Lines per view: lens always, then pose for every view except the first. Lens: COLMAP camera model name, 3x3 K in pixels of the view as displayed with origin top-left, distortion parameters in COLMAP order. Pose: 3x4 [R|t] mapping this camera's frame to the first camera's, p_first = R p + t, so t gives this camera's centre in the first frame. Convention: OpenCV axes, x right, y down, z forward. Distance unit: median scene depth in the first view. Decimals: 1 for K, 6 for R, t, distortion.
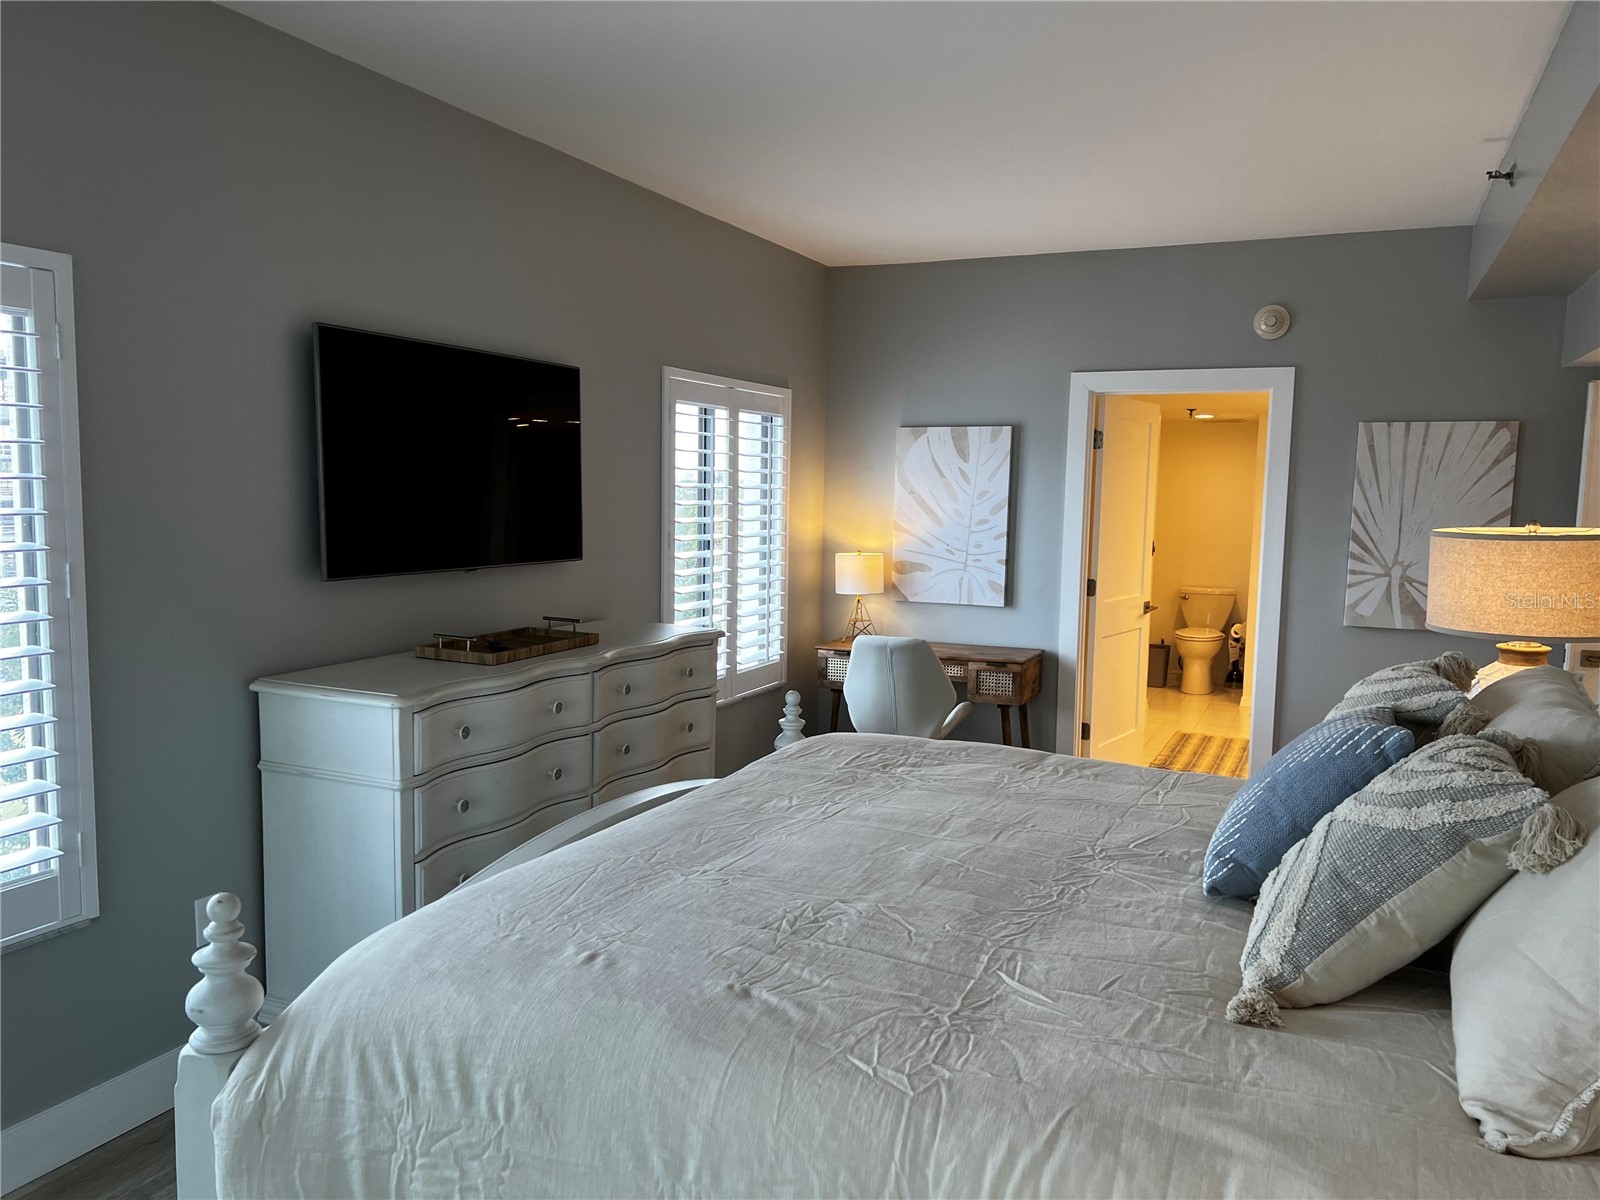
lens RADIAL K [[1193.0, 0, 796.1], [0, 1193.0, 615.7], [0, 0, 1]] dist [0.071468, -0.091171]
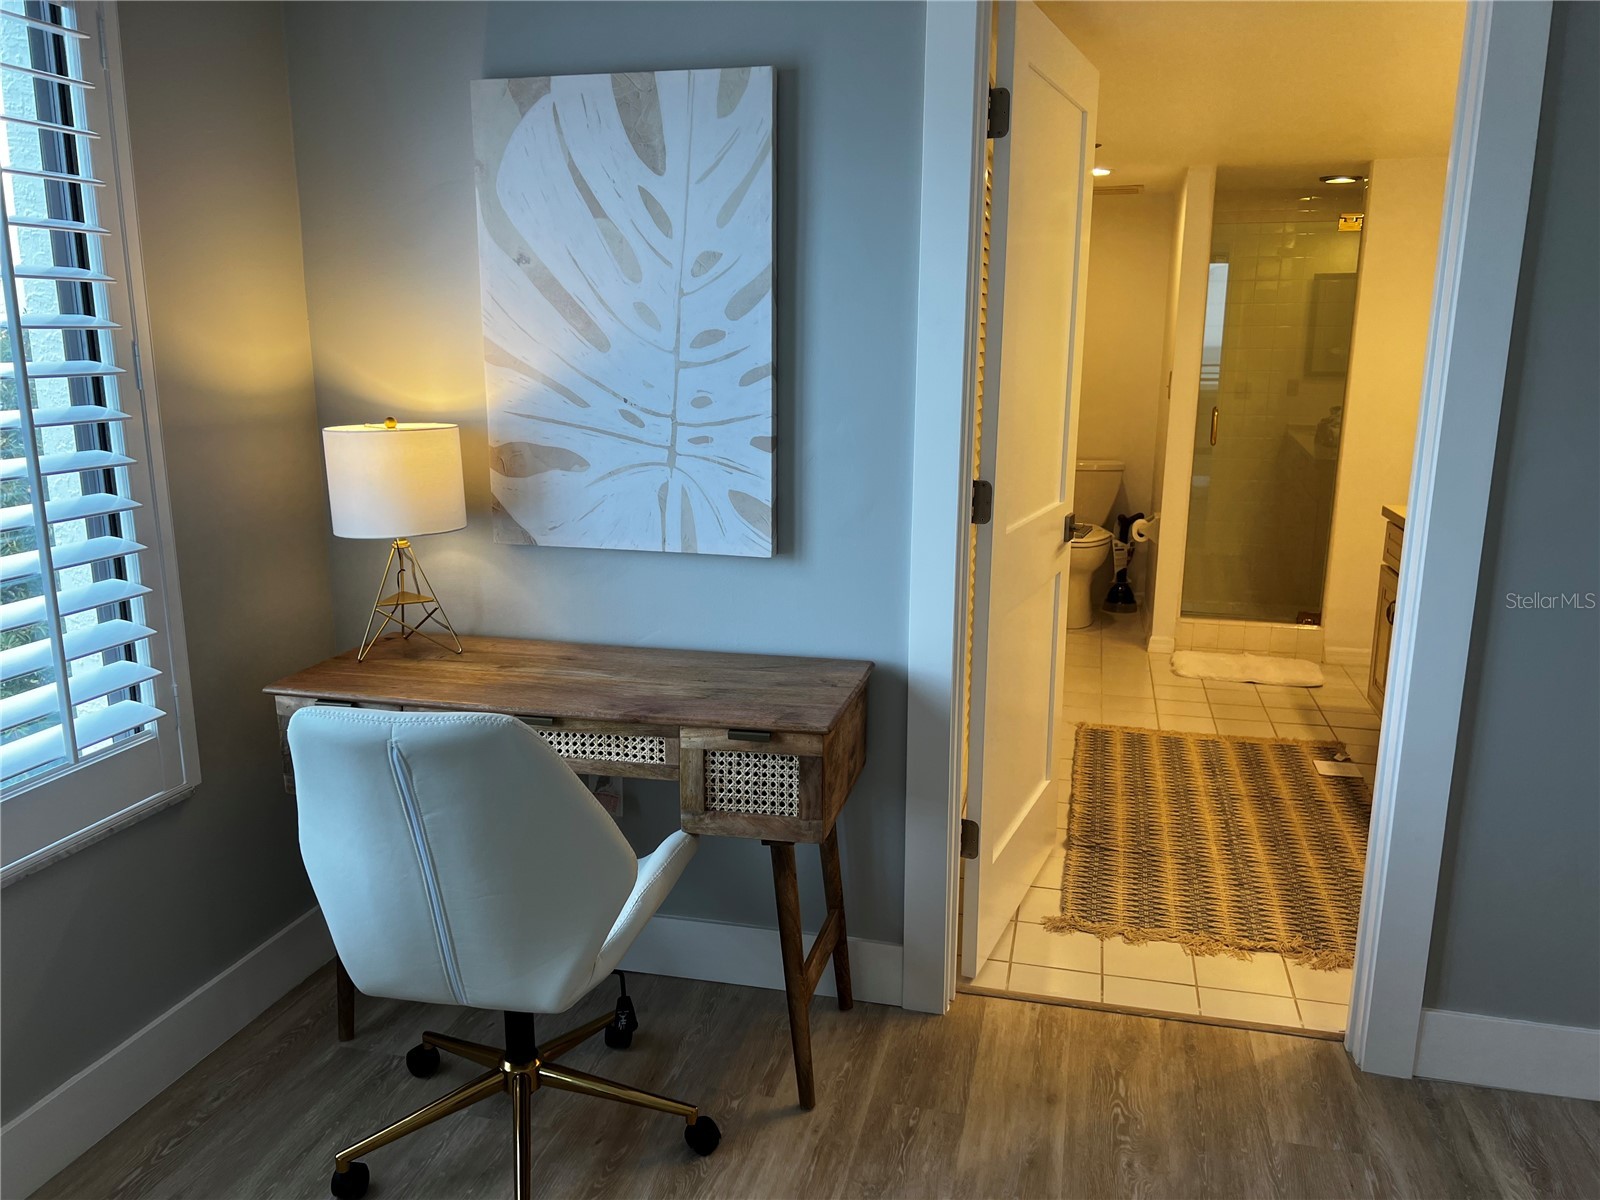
lens RADIAL K [[1193.0, 0, 815.0], [0, 1193.0, 624.3], [0, 0, 1]] dist [0.071468, -0.091171]
pose [[0.979965, -0.054228, 0.191645, 0.122821], [0.029877, 0.991357, 0.127744, -0.039367], [-0.196916, -0.119459, 0.973115, 0.675846]]
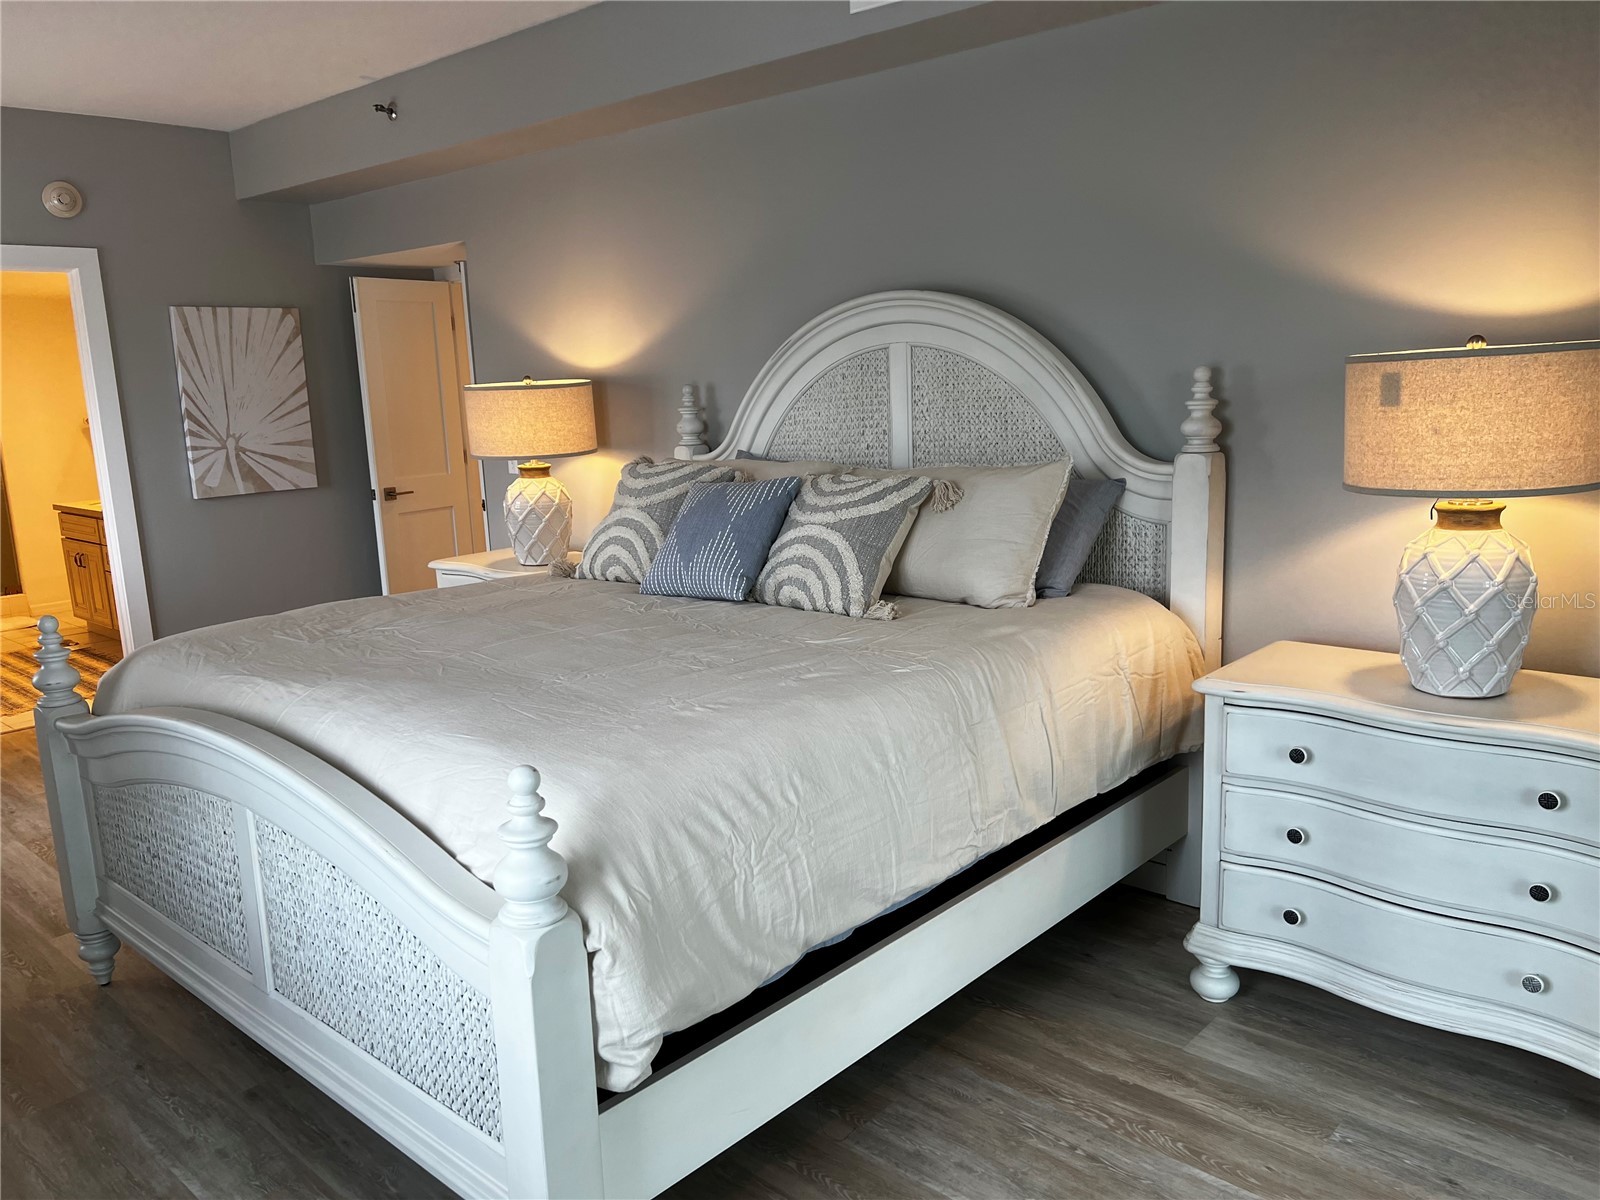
lens RADIAL K [[1193.0, 0, 809.5], [0, 1193.0, 599.0], [0, 0, 1]] dist [0.071468, -0.091171]
pose [[0.293261, -0.205553, 0.933673, -0.407244], [0.143280, 0.975032, 0.169655, -0.008882], [-0.945235, 0.084024, 0.315391, 0.151928]]
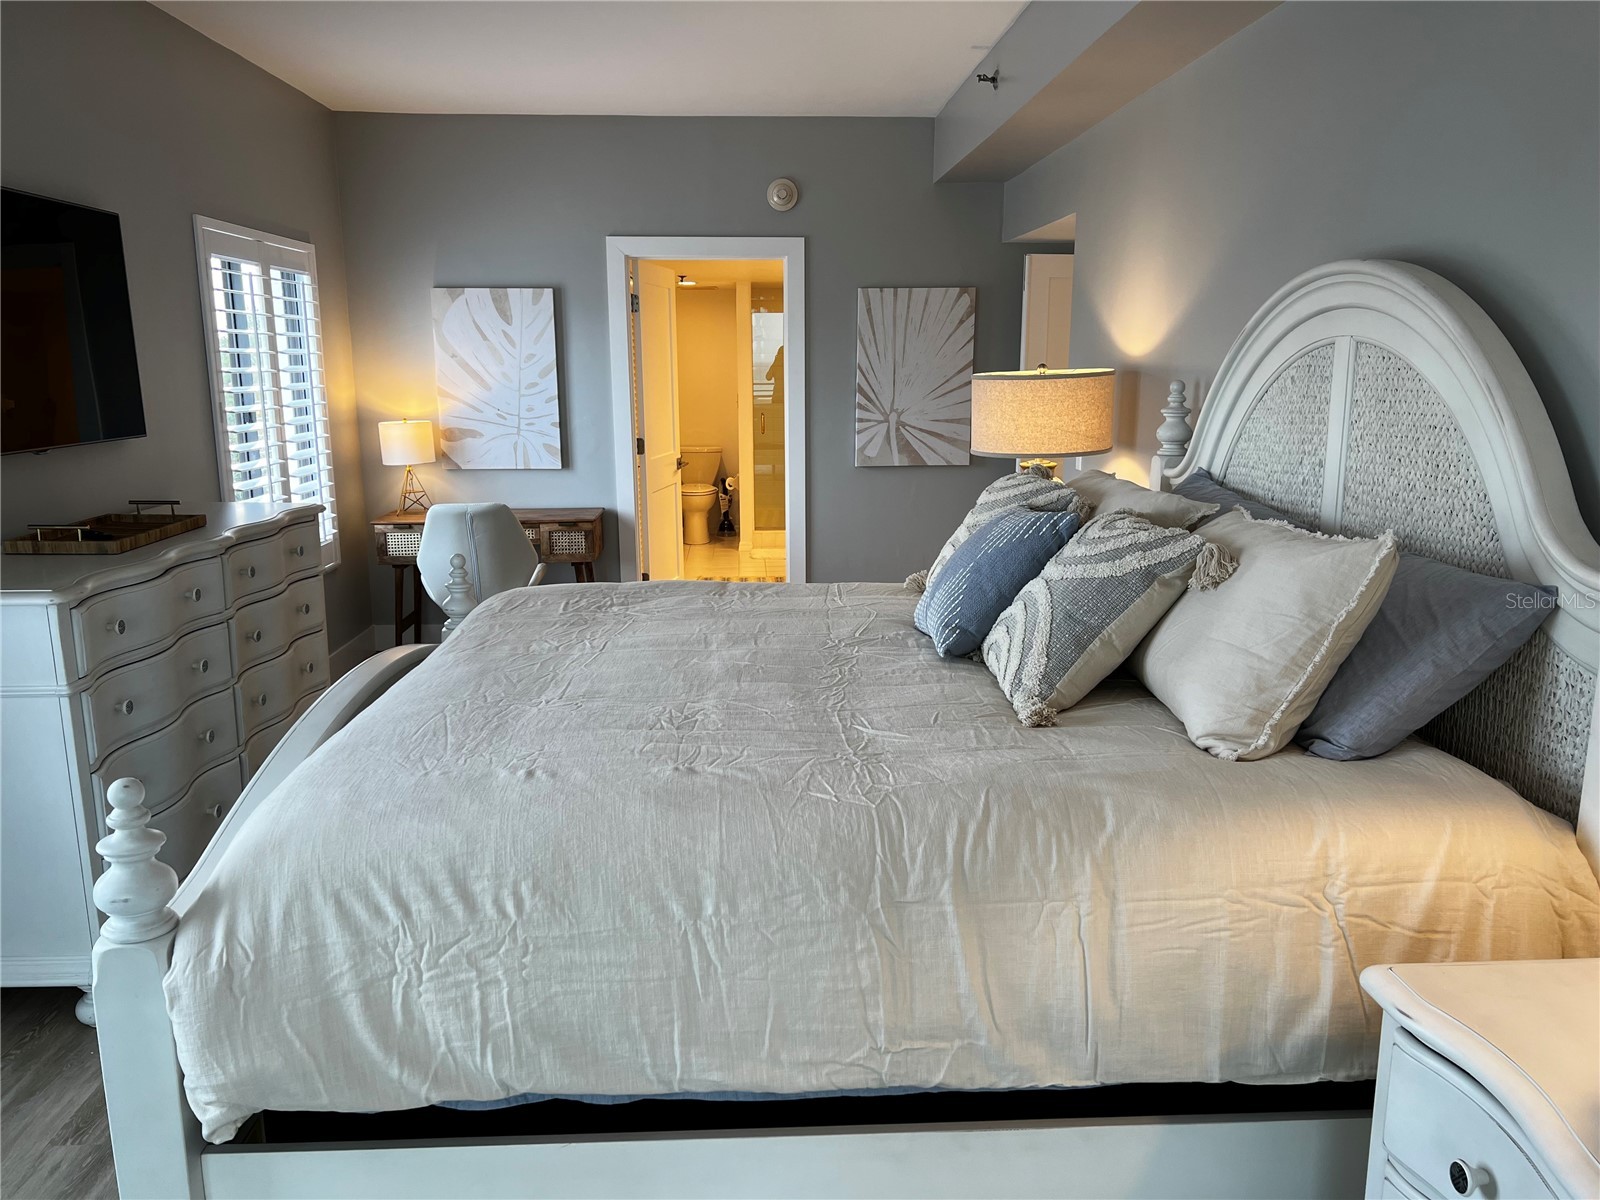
lens RADIAL K [[1193.0, 0, 805.0], [0, 1193.0, 613.9], [0, 0, 1]] dist [0.071468, -0.091171]
pose [[0.885537, -0.115928, 0.449872, -0.132185], [0.069079, 0.990458, 0.119256, 0.008756], [-0.459404, -0.074529, 0.885095, -0.021553]]
